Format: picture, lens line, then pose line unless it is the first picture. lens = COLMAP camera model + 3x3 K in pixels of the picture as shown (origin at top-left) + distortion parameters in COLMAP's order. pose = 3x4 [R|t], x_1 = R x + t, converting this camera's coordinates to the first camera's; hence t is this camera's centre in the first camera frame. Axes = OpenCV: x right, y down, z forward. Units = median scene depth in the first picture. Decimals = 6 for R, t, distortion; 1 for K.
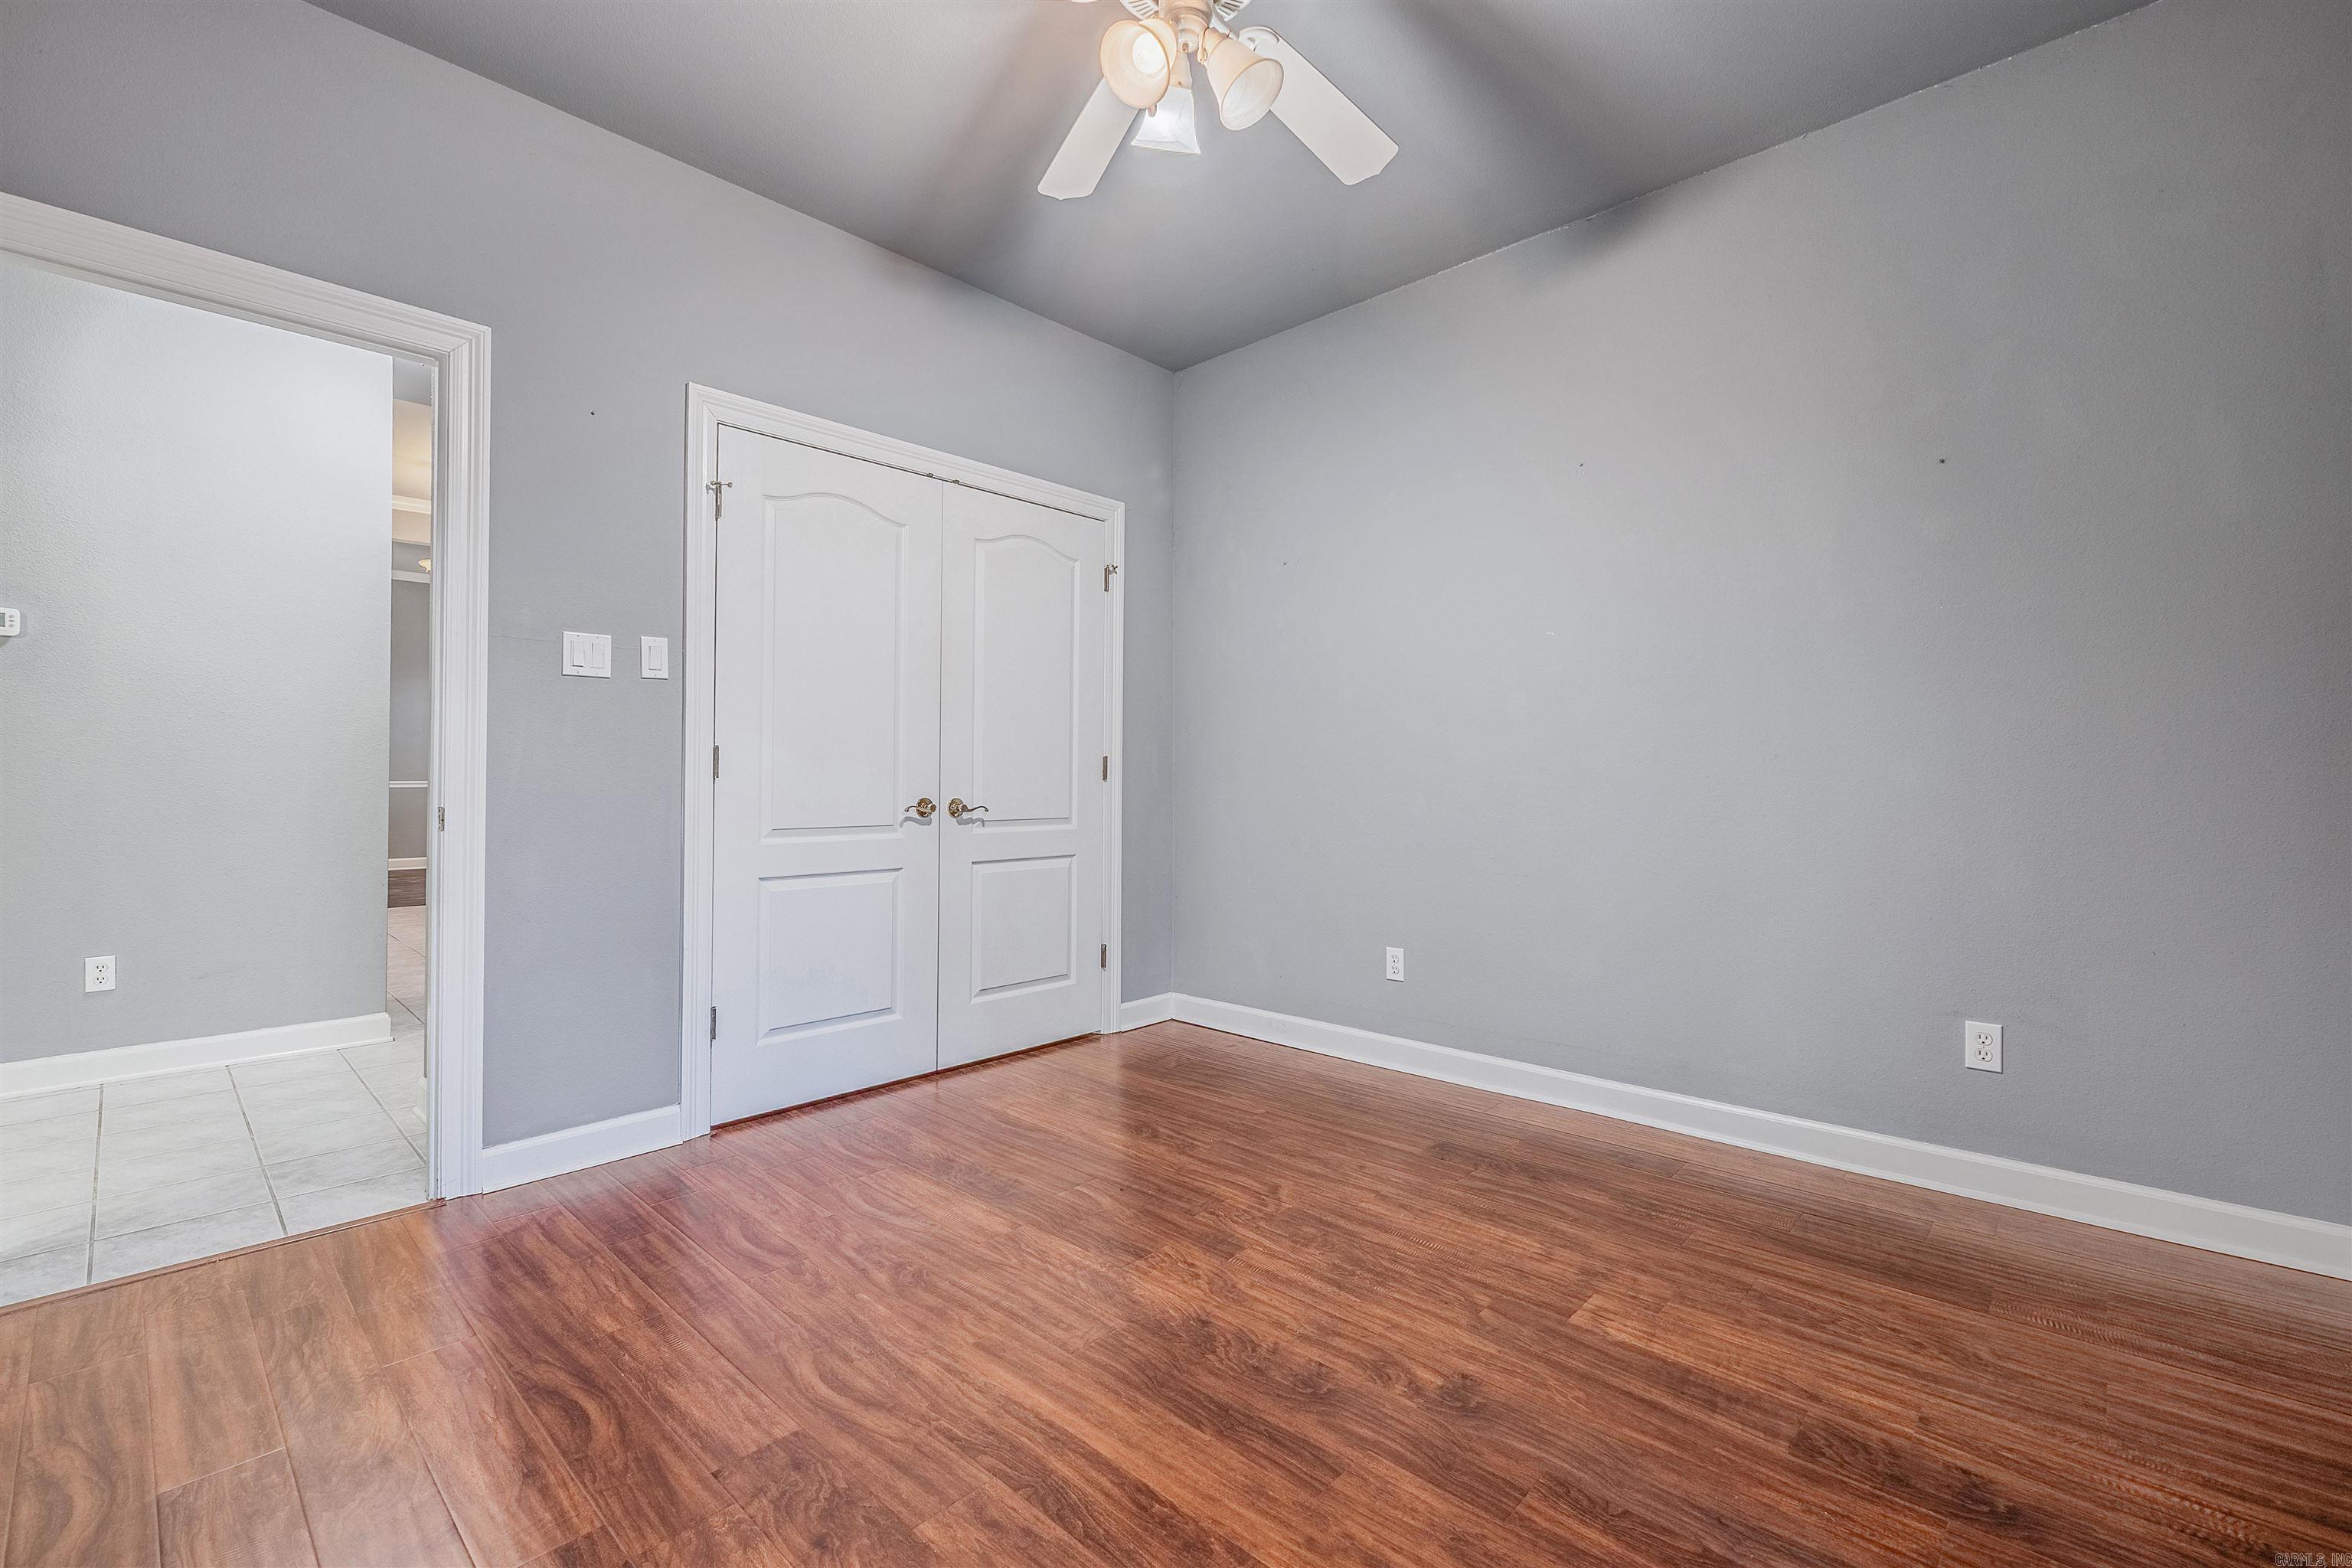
lens RADIAL K [[998.3, 0, 1169.3], [0, 998.3, 796.0], [0, 0, 1]] dist [0.003595, -0.000451]
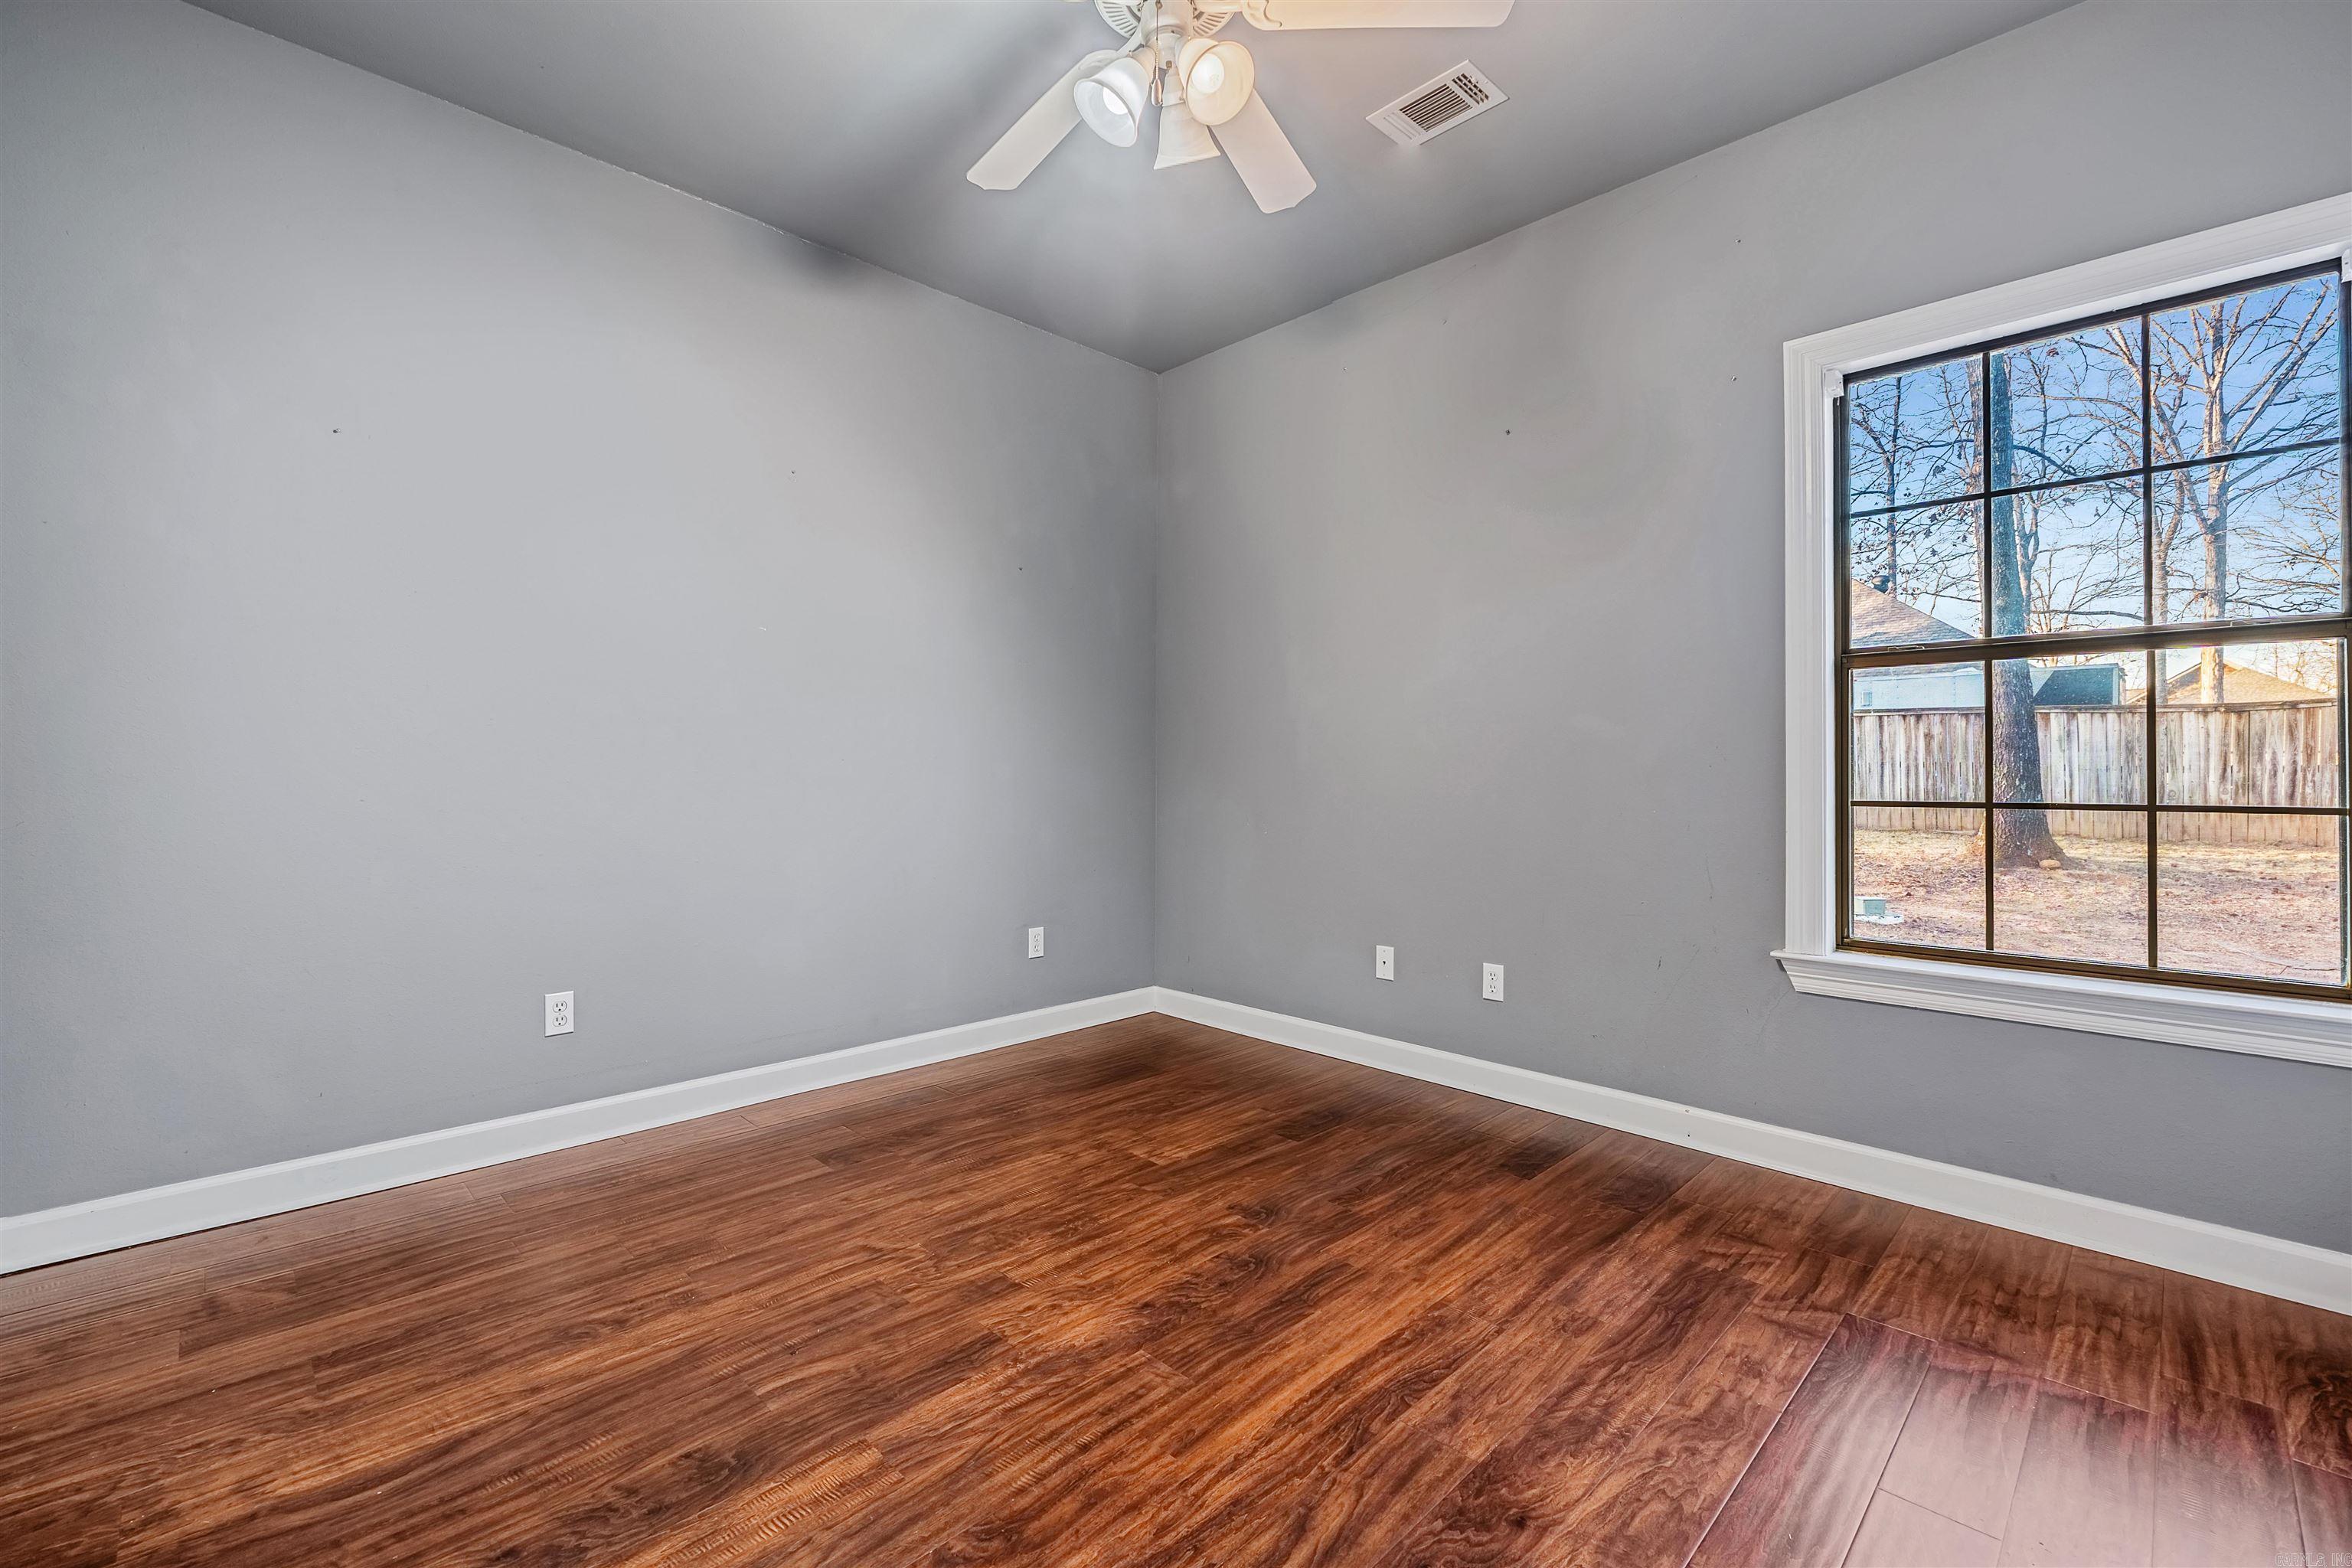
lens RADIAL K [[998.3, 0, 1168.5], [0, 998.3, 766.4], [0, 0, 1]] dist [0.003595, -0.000451]
pose [[0.037460, 0.010486, 0.999243, -0.878206], [0.012222, 0.999865, -0.010951, -0.010508], [-0.999223, 0.012623, 0.037326, 0.828159]]
